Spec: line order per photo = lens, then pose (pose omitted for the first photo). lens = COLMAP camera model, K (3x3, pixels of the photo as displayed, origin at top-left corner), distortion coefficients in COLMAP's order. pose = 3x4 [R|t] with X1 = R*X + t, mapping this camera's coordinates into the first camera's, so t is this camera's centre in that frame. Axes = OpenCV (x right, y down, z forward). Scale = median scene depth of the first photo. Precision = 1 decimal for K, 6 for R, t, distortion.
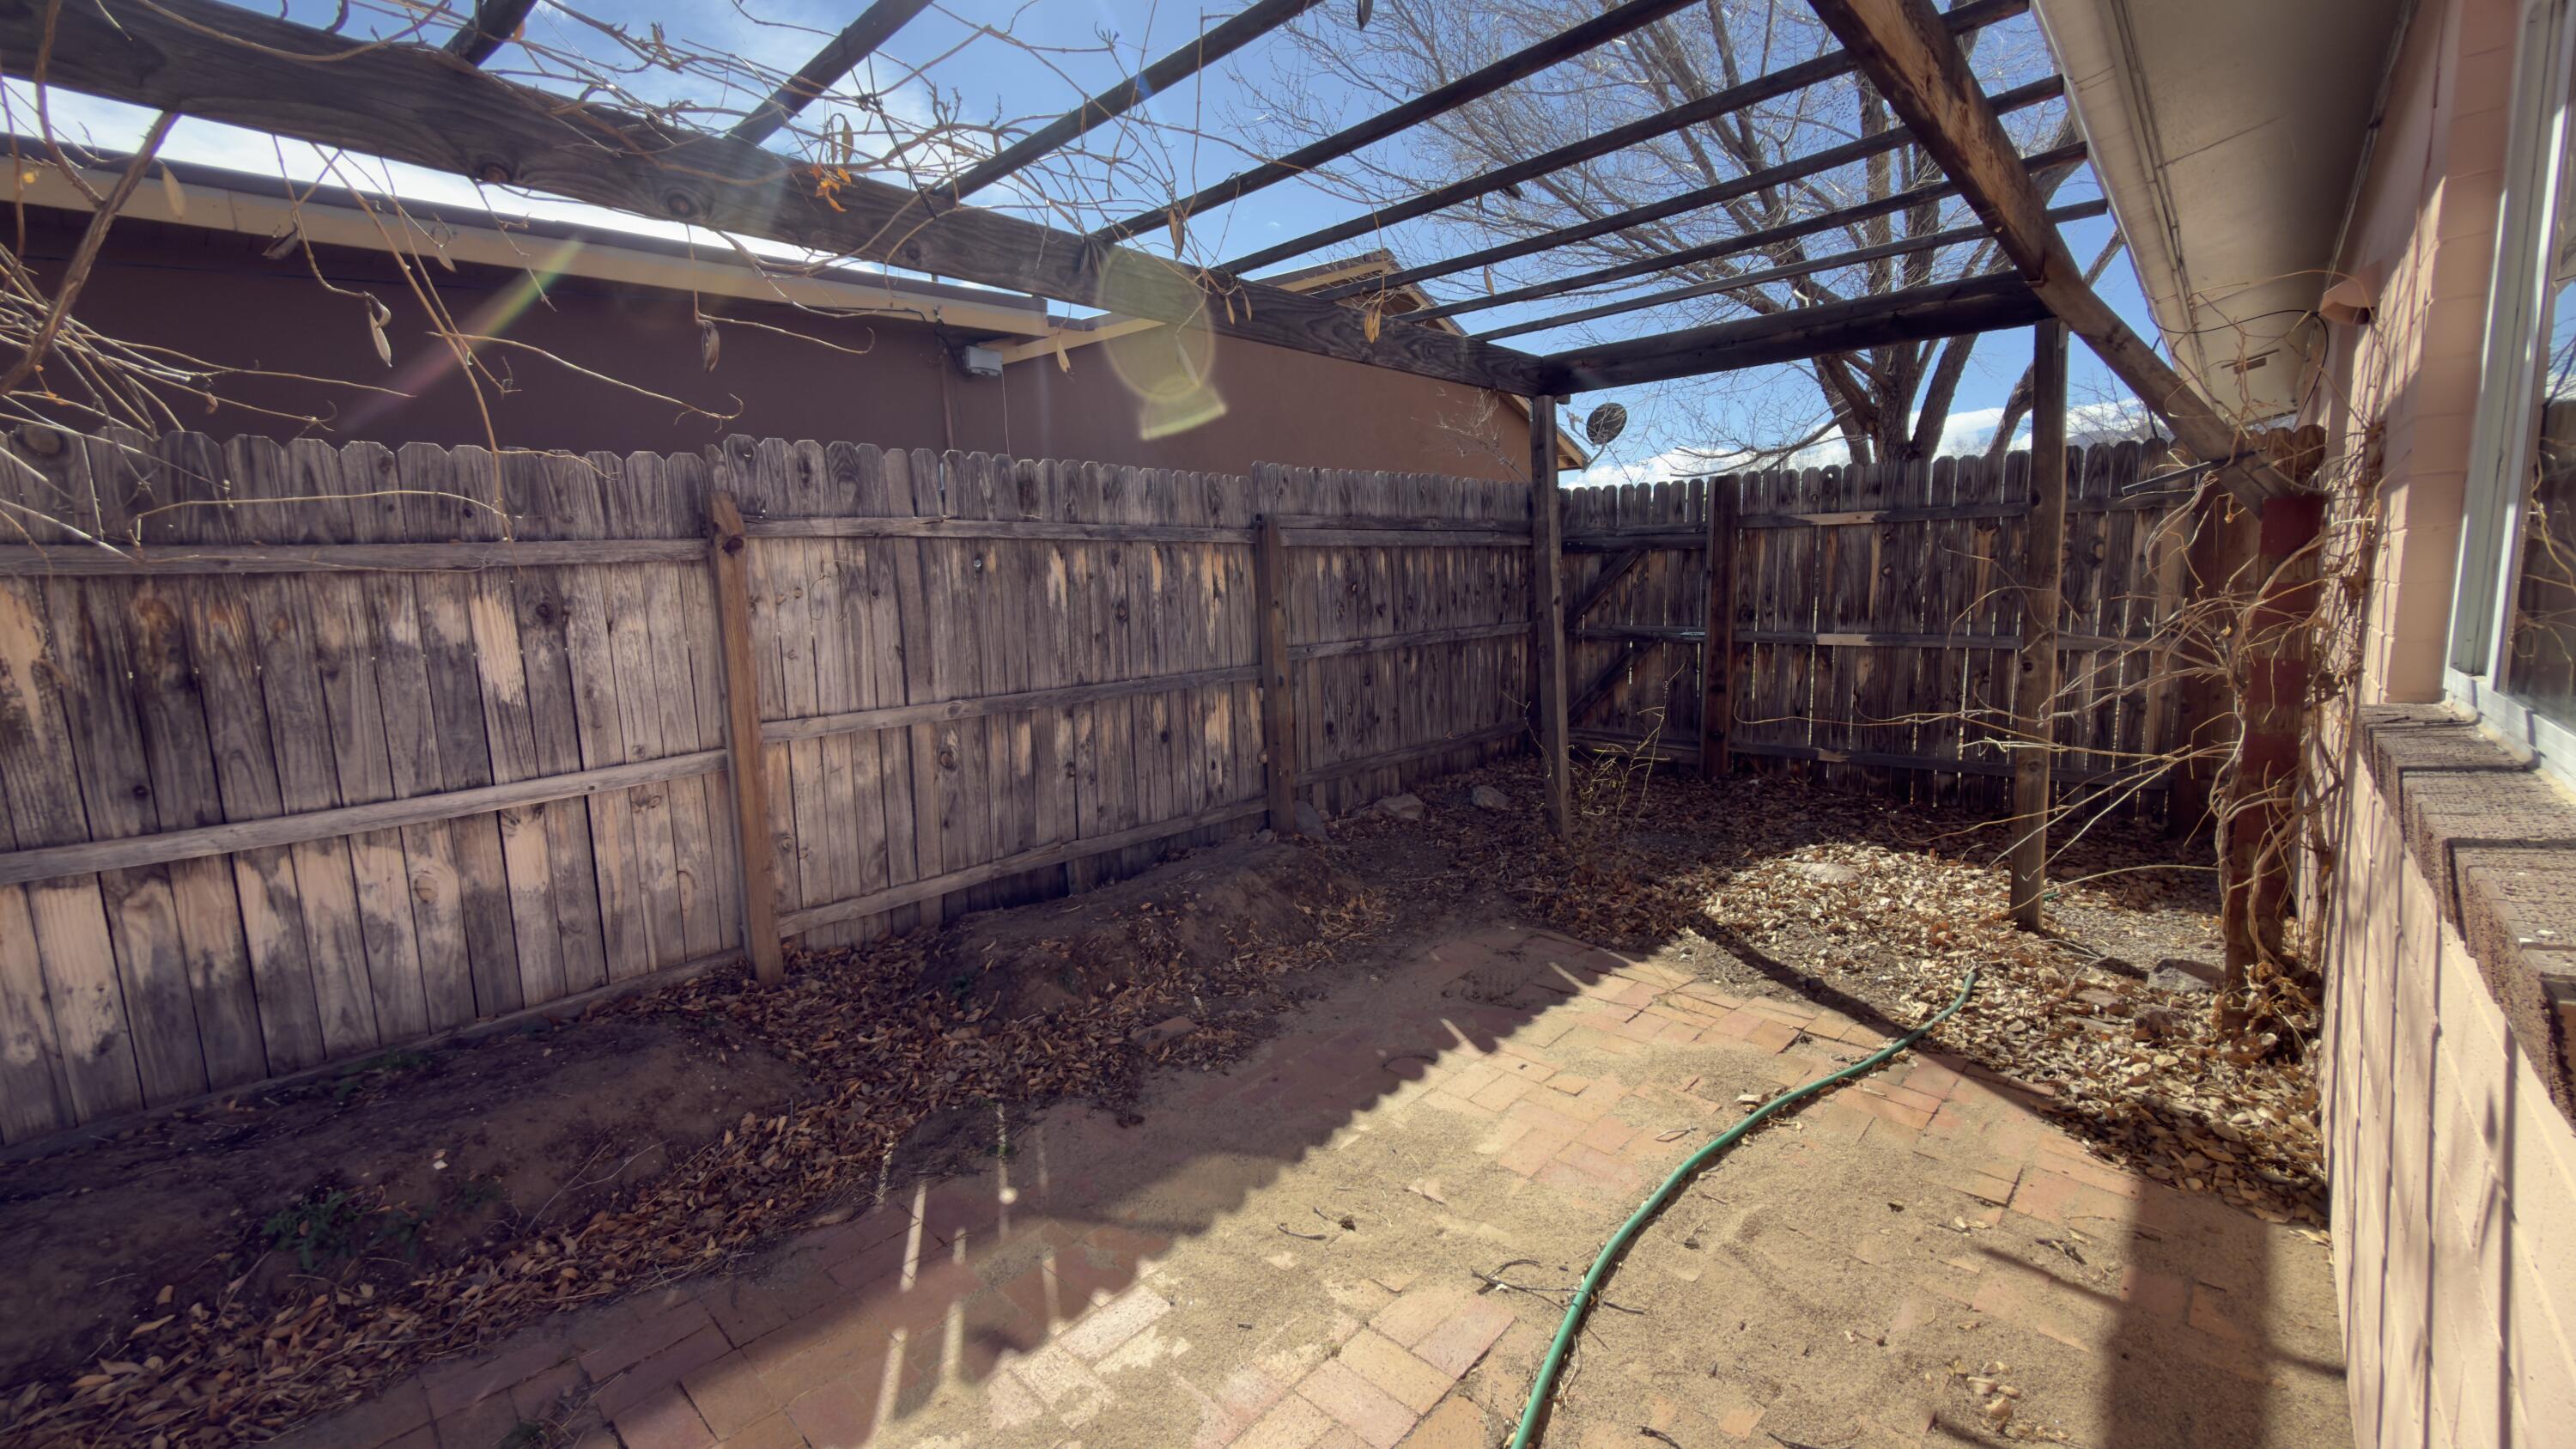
lens RADIAL K [[1012.7, 0, 1288.0], [0, 1012.7, 724.5], [0, 0, 1]] dist [-0.000009, -0.000008]
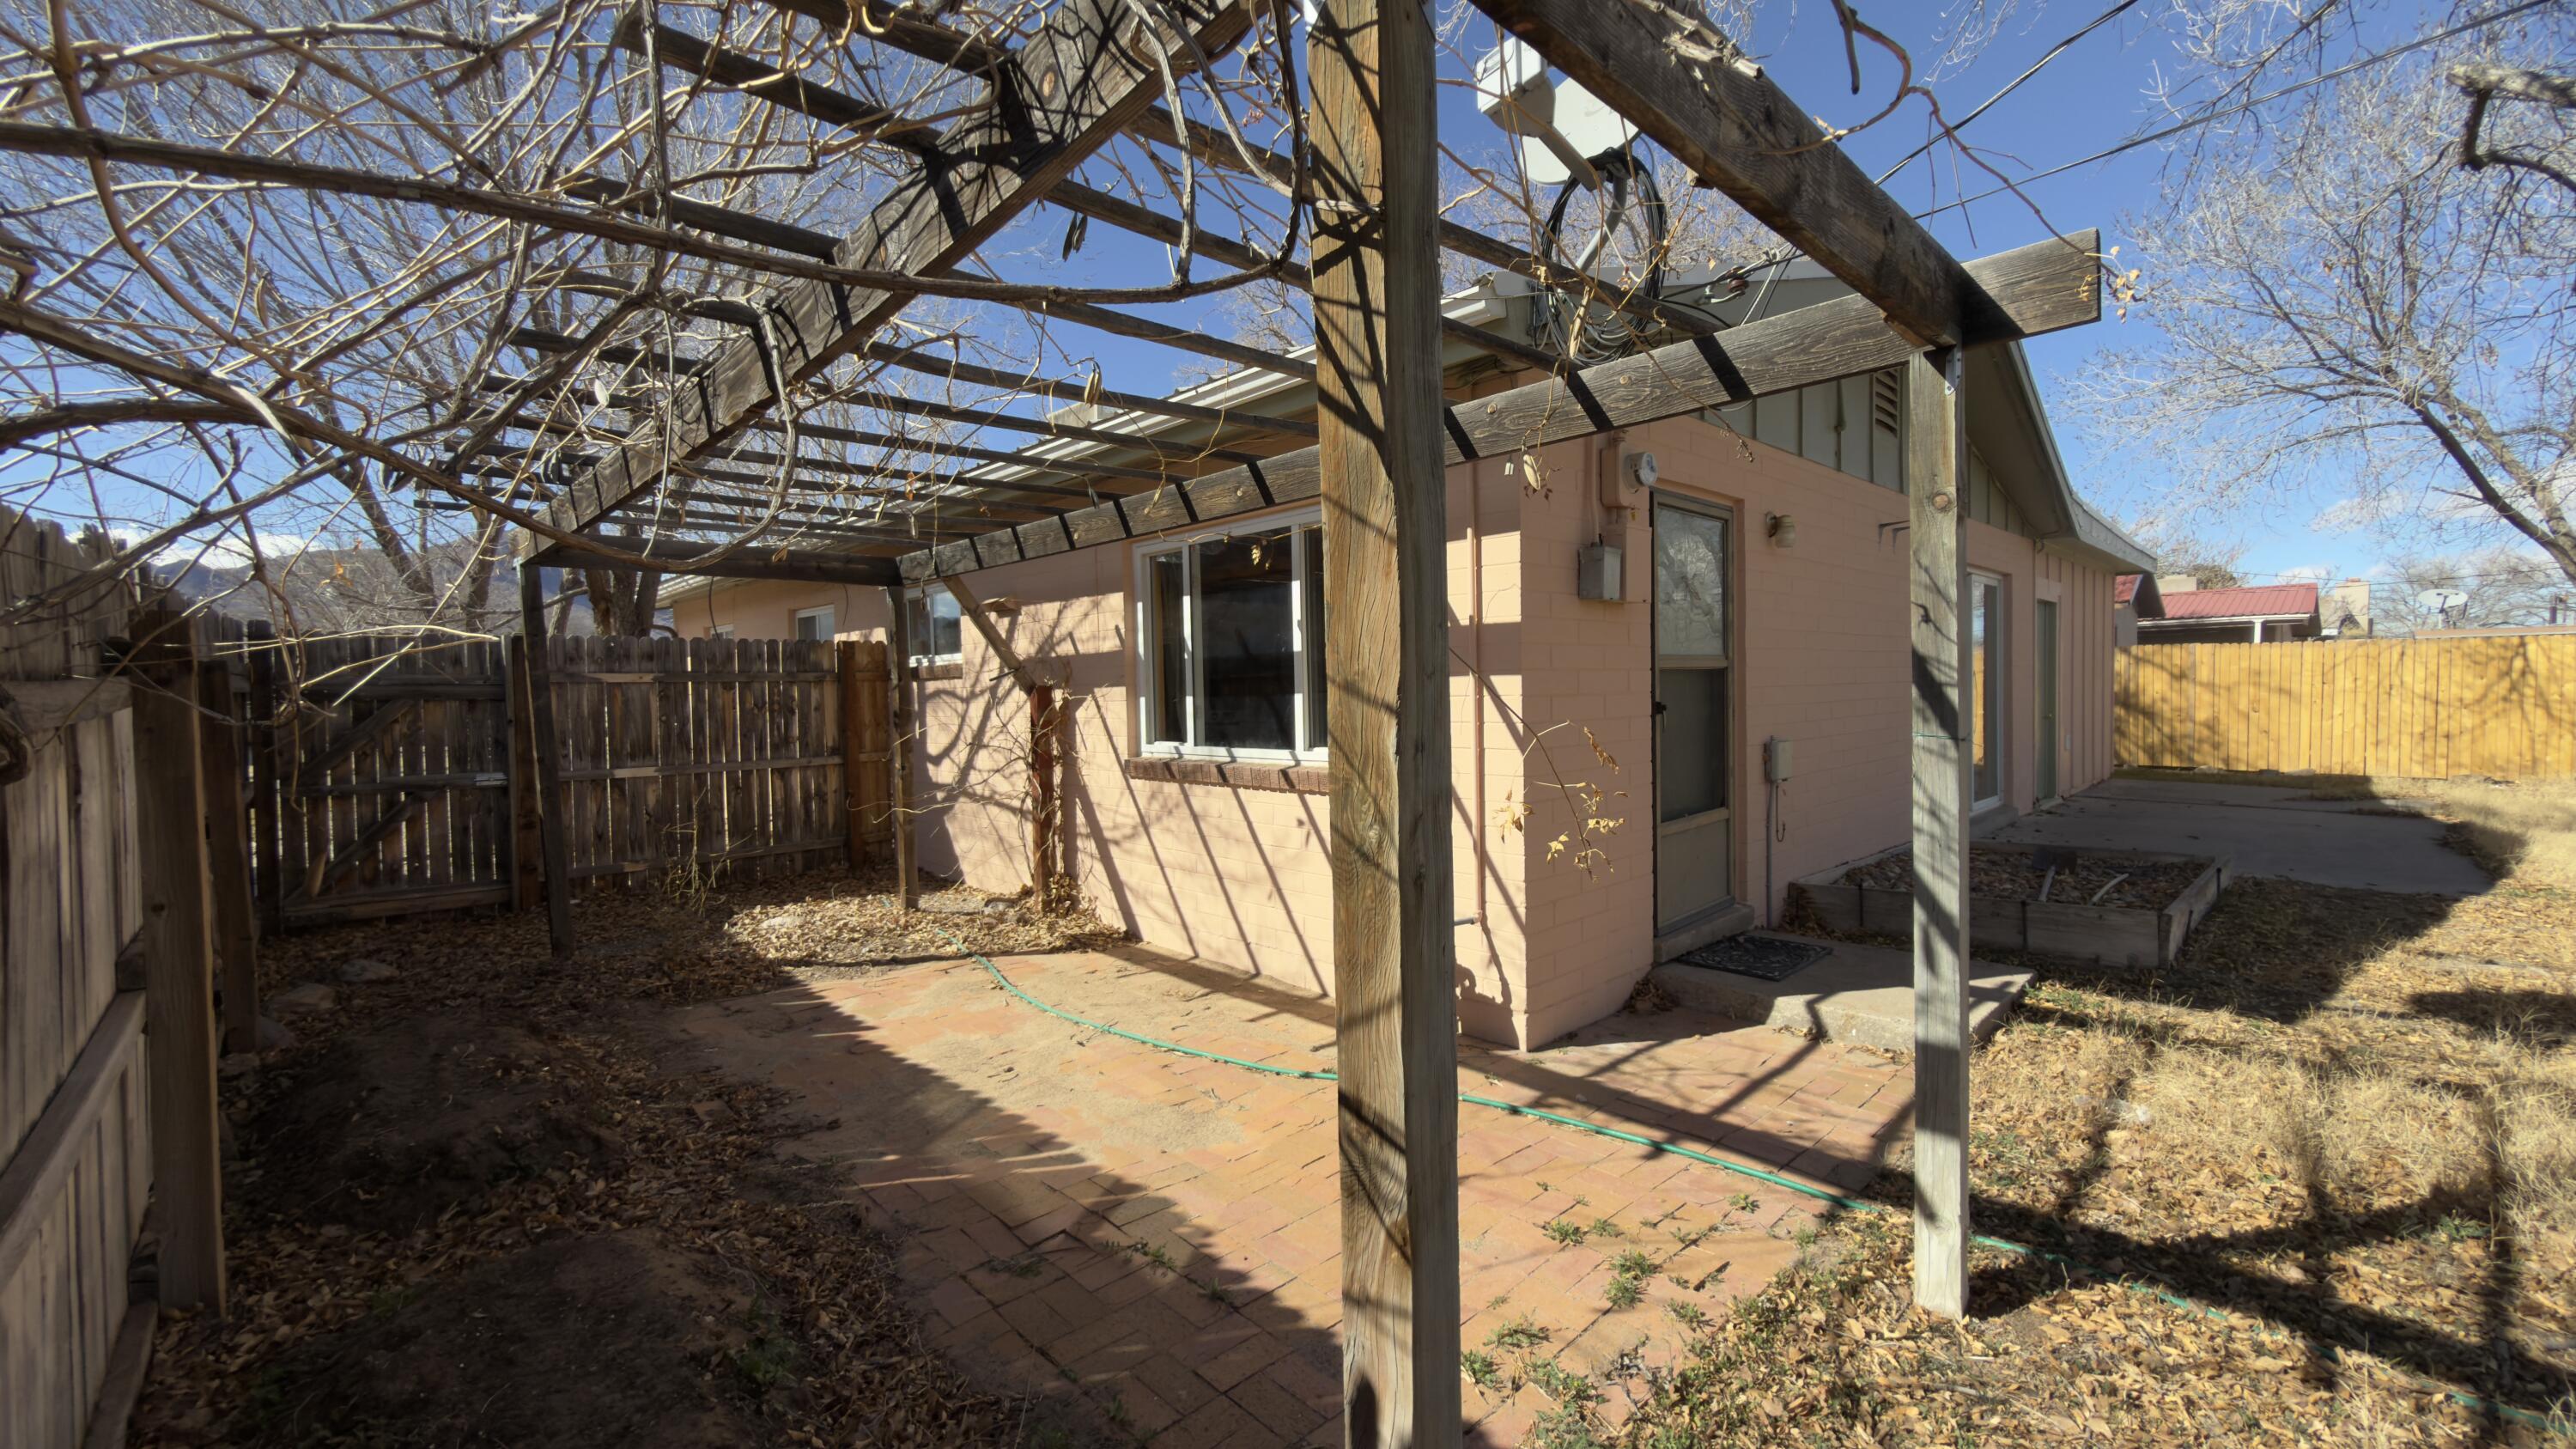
lens RADIAL K [[1012.7, 0, 1288.0], [0, 1012.7, 724.5], [0, 0, 1]] dist [-0.000009, -0.000008]
pose [[0.062580, -0.008409, 0.998005, -1.248075], [0.153589, 0.988134, -0.001305, -0.031973], [-0.986151, 0.153364, 0.063129, 0.210996]]
